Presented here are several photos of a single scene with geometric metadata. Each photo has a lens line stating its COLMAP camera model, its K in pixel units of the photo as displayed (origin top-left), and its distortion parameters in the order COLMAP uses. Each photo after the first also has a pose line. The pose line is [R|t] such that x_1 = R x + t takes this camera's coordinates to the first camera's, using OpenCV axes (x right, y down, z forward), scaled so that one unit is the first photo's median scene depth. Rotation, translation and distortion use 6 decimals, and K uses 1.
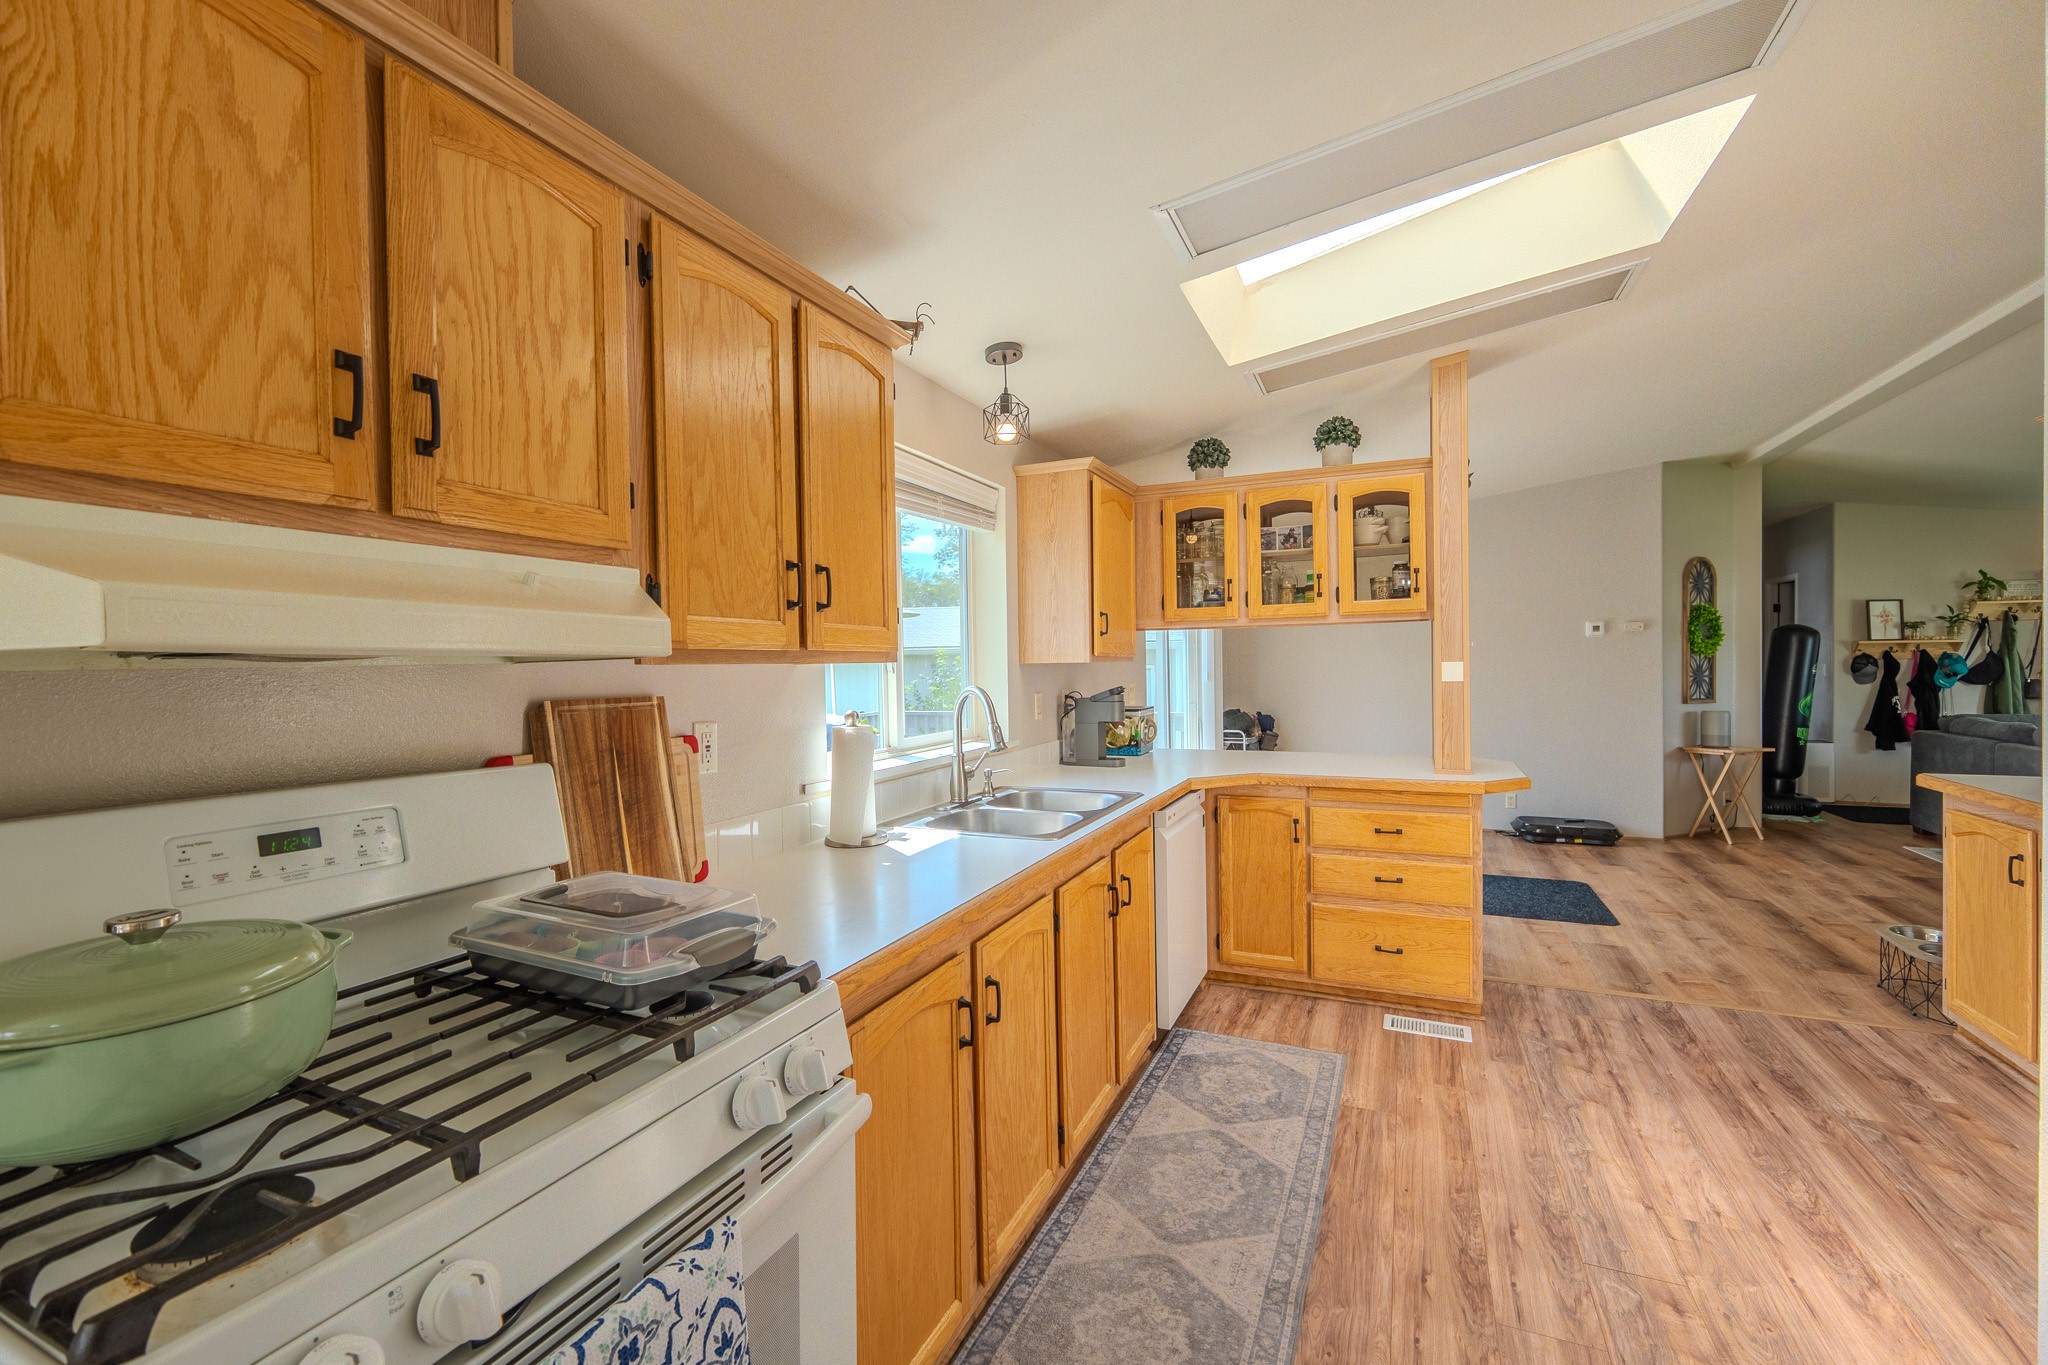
lens RADIAL K [[864.2, 0, 1023.5], [0, 864.2, 680.0], [0, 0, 1]] dist [-0.007364, 0.000369]
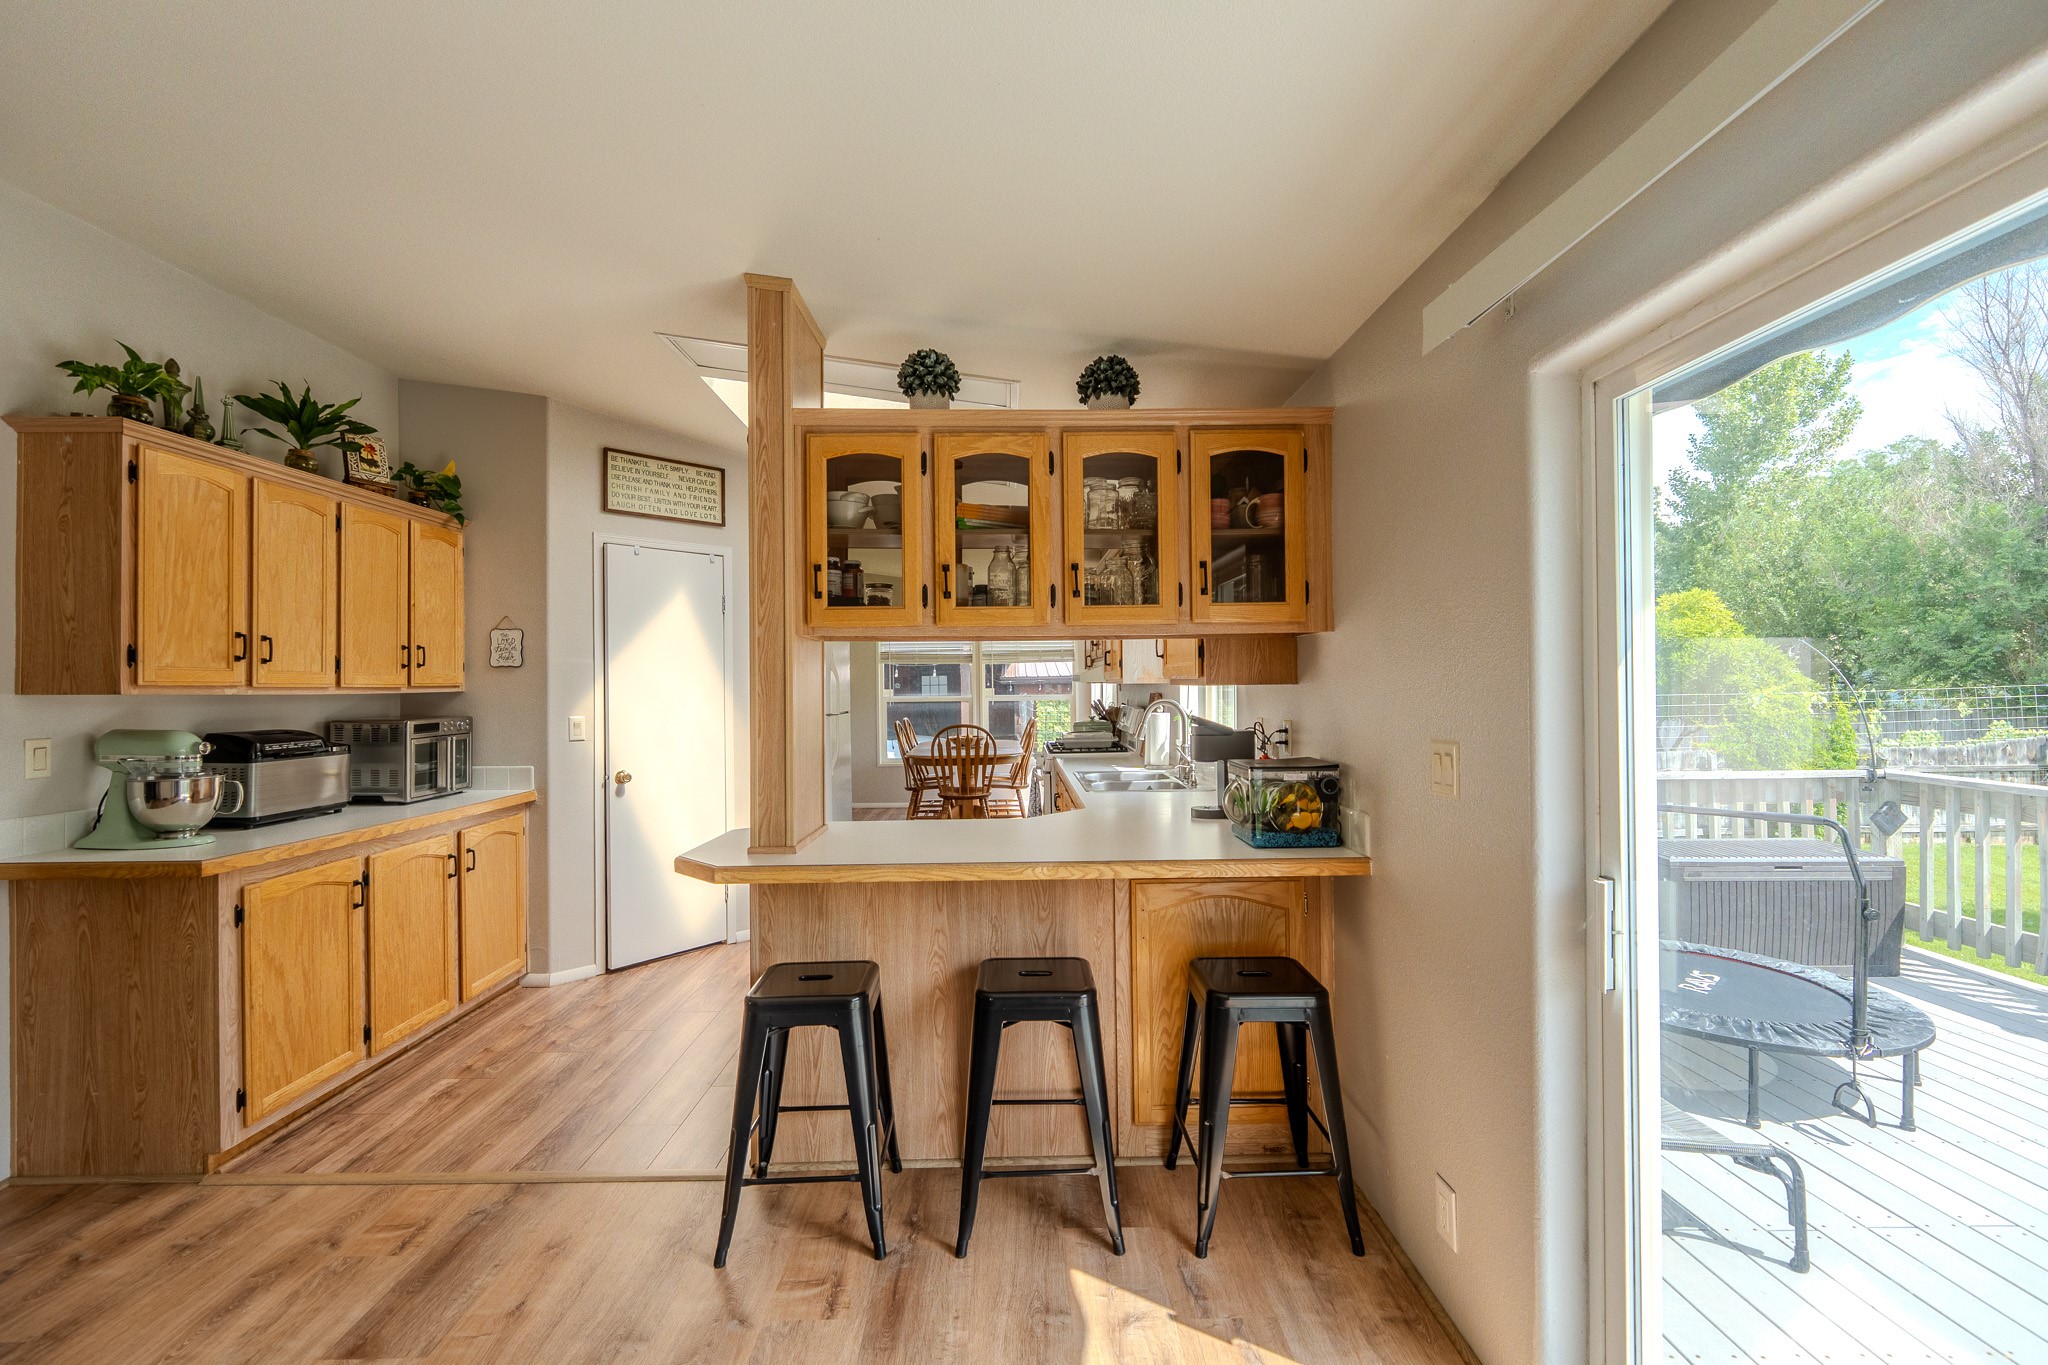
lens RADIAL K [[864.2, 0, 1021.9], [0, 864.2, 676.5], [0, 0, 1]] dist [-0.007364, 0.000369]
pose [[-0.907360, 0.022121, -0.419772, 0.721303], [0.018419, 0.999748, 0.012869, -0.051527], [0.419950, 0.003945, -0.907538, 2.032964]]
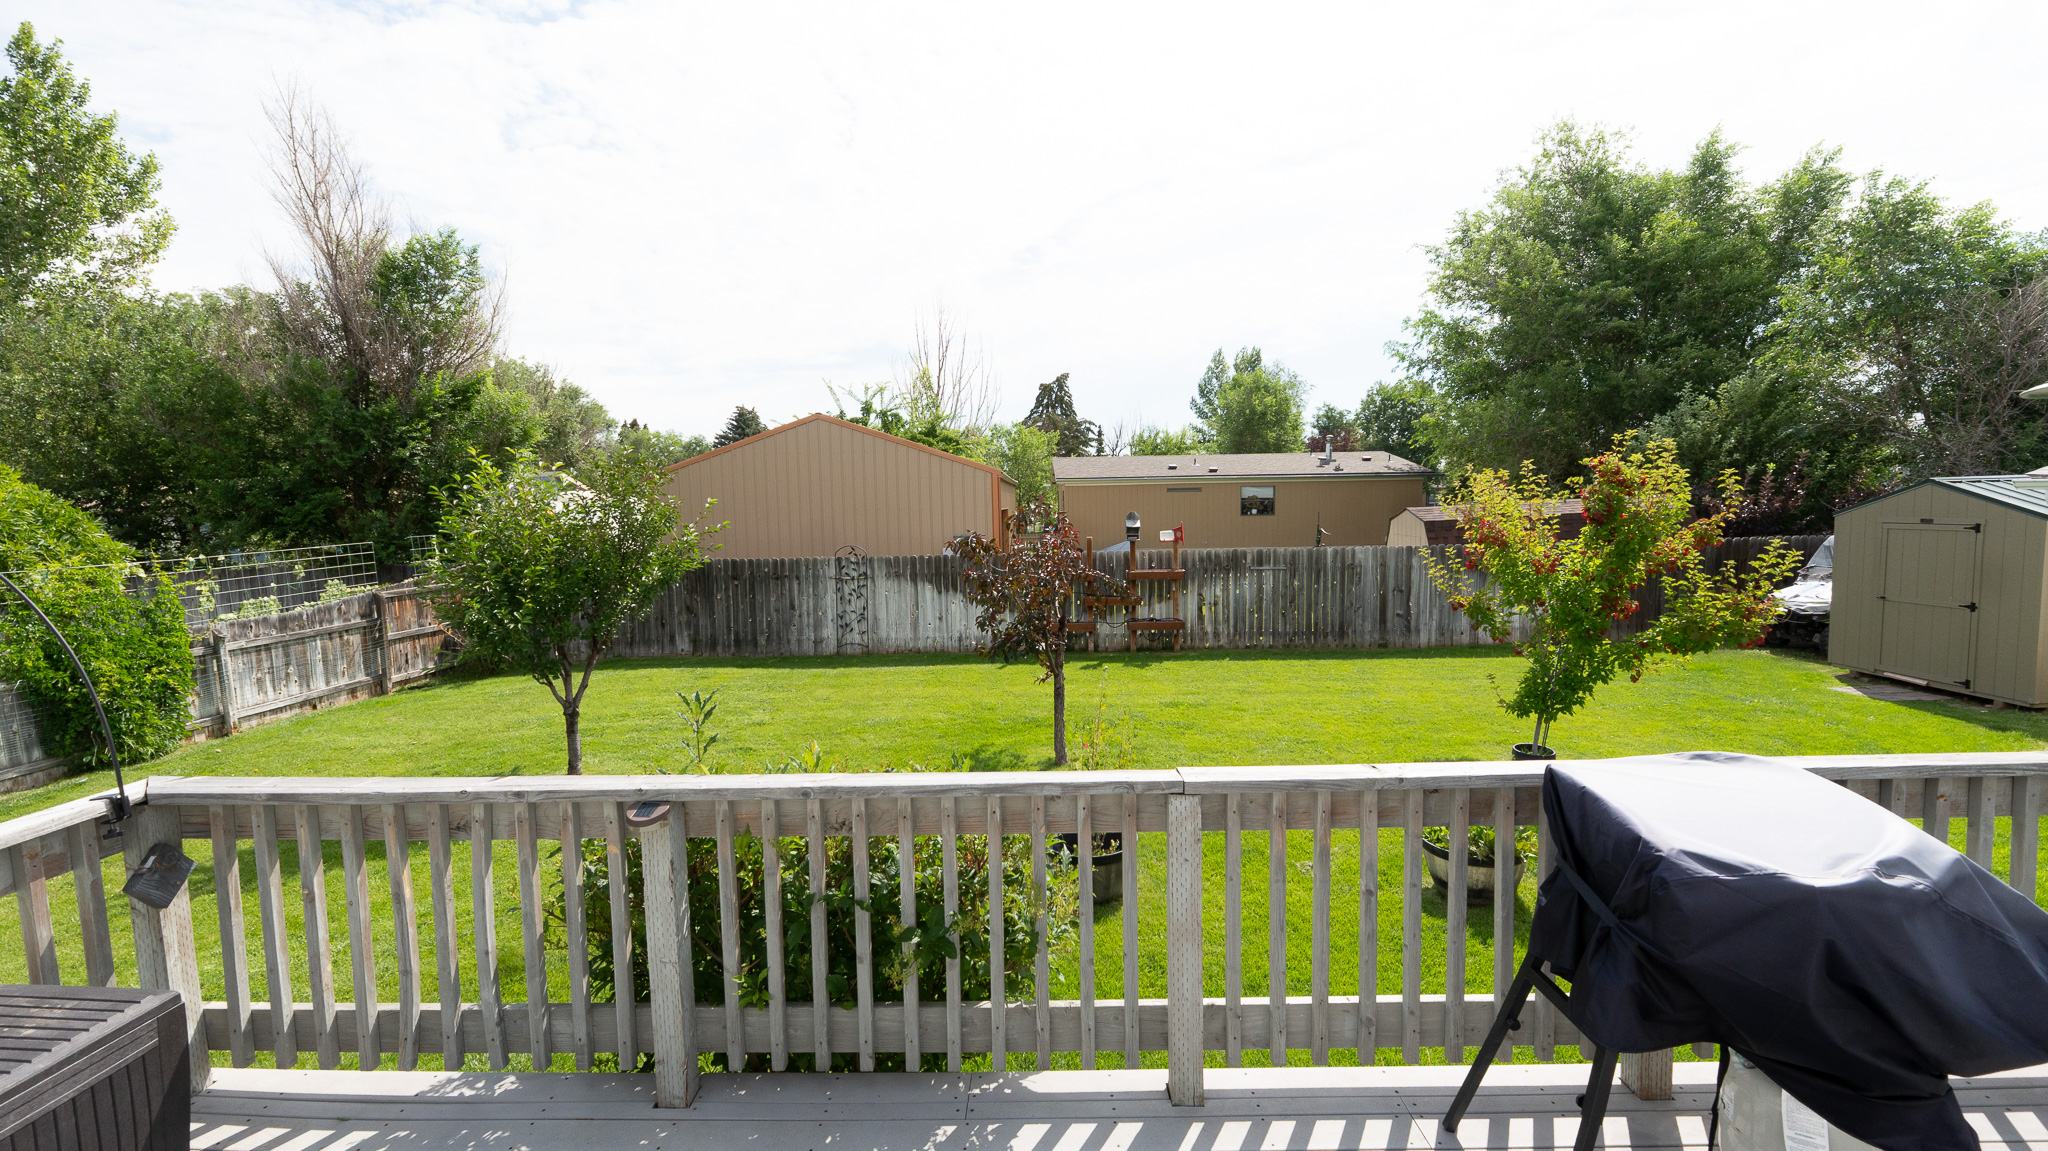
lens RADIAL K [[855.4, 0, 1028.9], [0, 855.4, 577.0], [0, 0, 1]] dist [-0.006671, 0.000413]
pose [[0.387043, 0.089299, -0.917727, -0.248670], [-0.003914, 0.995449, 0.095211, -0.115332], [0.922053, -0.033258, 0.385632, 1.765660]]
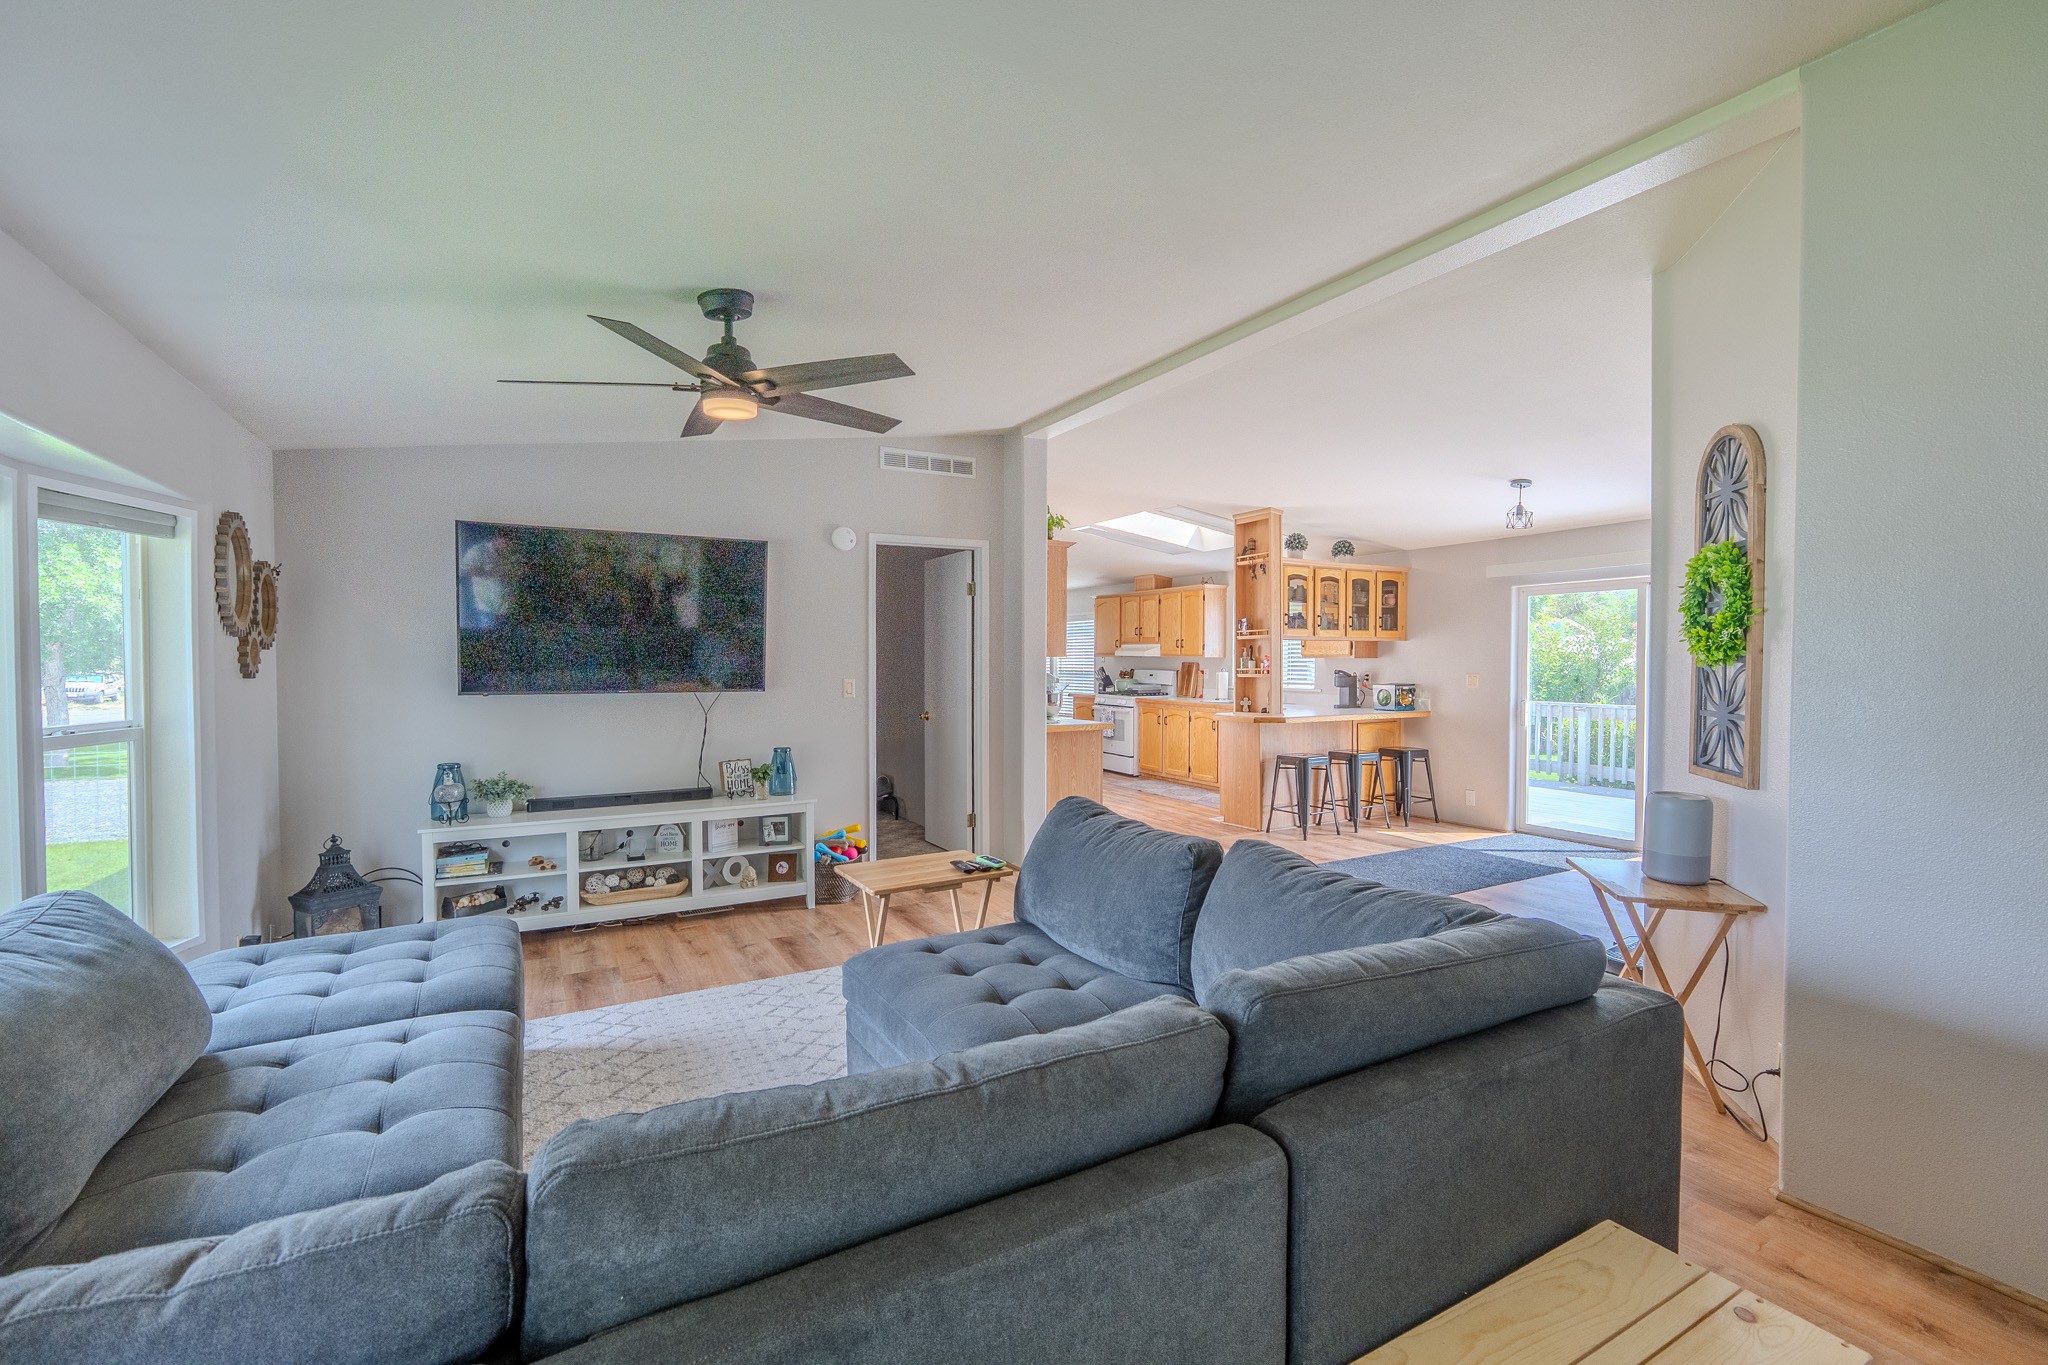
lens RADIAL K [[864.2, 0, 1030.7], [0, 864.2, 679.0], [0, 0, 1]] dist [-0.007364, 0.000369]
pose [[-0.610787, 0.034924, -0.791024, 2.737932], [-0.005334, 0.998823, 0.048217, -0.083360], [0.791777, 0.033669, -0.609882, 2.074708]]
